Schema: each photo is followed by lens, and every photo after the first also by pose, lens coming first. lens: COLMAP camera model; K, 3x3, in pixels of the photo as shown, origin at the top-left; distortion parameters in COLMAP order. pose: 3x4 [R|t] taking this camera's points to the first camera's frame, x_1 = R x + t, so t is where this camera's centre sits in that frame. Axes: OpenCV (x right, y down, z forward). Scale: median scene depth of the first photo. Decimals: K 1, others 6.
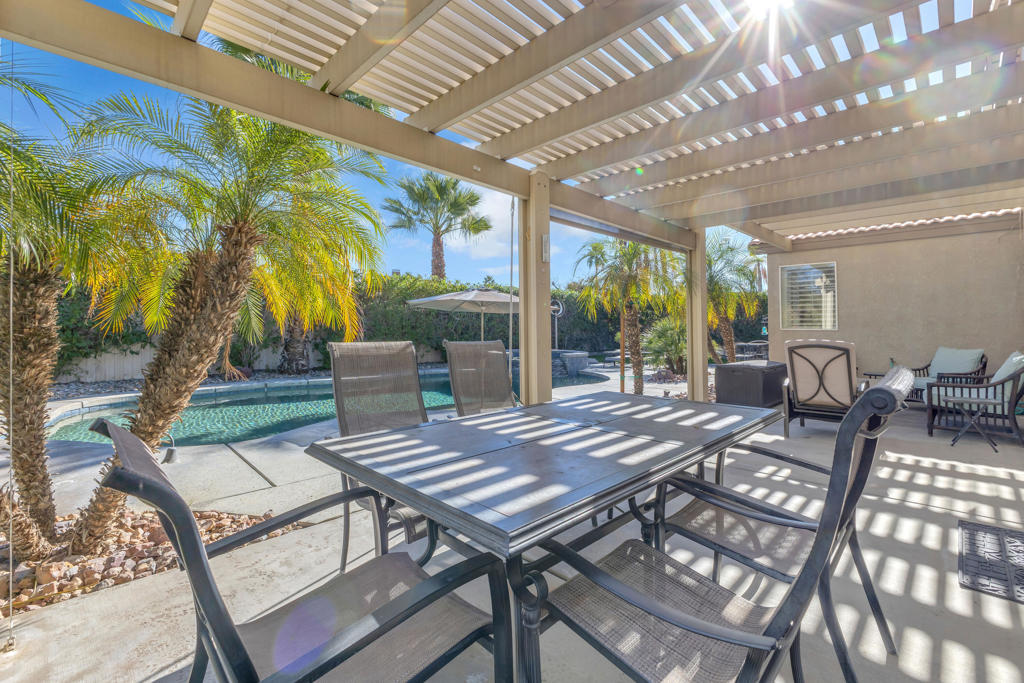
lens RADIAL K [[445.1, 0, 512.6], [0, 445.1, 335.7], [0, 0, 1]] dist [0.002521, 0.000128]
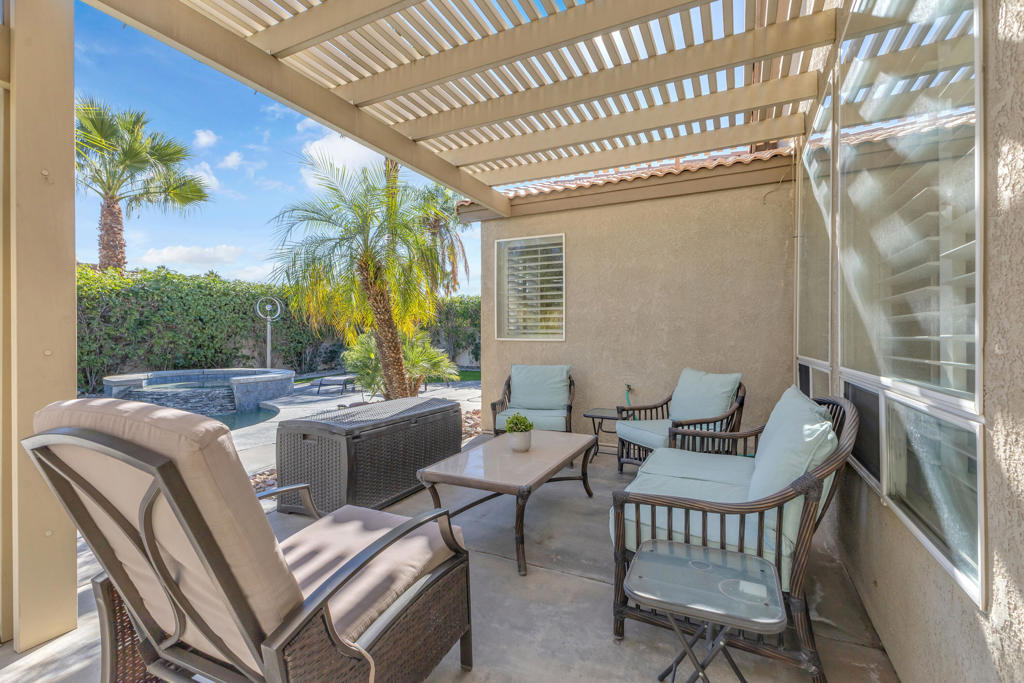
lens RADIAL K [[445.1, 0, 511.7], [0, 445.1, 343.6], [0, 0, 1]] dist [0.002521, 0.000128]
pose [[0.946534, 0.002212, 0.322597, 0.494263], [0.000840, 0.999956, -0.009321, -0.002081], [-0.322604, 0.009094, 0.946490, 0.461127]]
